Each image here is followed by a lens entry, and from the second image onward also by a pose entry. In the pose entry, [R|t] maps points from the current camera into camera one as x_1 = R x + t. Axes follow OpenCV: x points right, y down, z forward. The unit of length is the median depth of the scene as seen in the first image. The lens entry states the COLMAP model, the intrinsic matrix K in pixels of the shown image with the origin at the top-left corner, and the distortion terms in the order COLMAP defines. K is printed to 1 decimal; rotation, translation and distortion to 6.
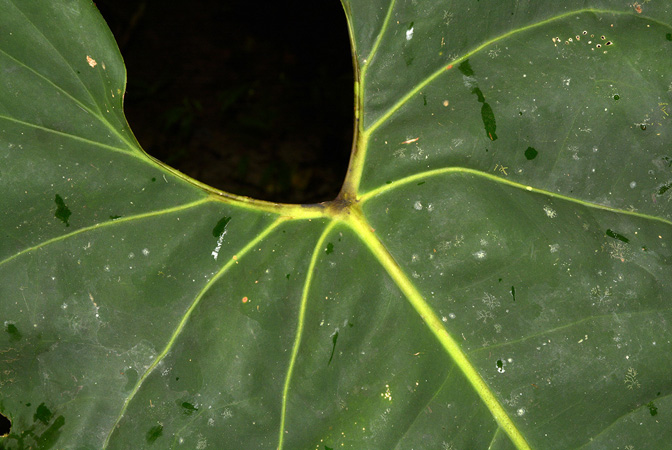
lens RADIAL K [[1597.3, 0, 335.9], [0, 1597.3, 224.7], [0, 0, 1]] dist [0.196432, 0.000000]
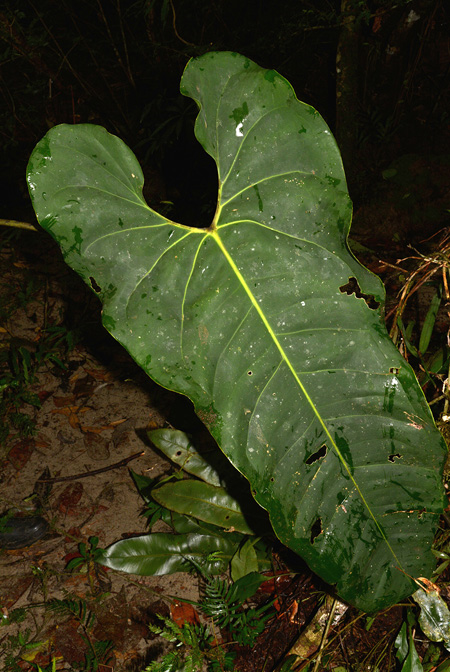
lens RADIAL K [[746.2, 0, 225.2], [0, 746.2, 336.0], [0, 0, 1]] dist [0.066415, 0.000000]
pose [[0.991634, 0.098057, -0.083941, 0.173492], [-0.088245, 0.989606, 0.113549, 0.025498], [0.094203, -0.105192, 0.989980, -0.446064]]
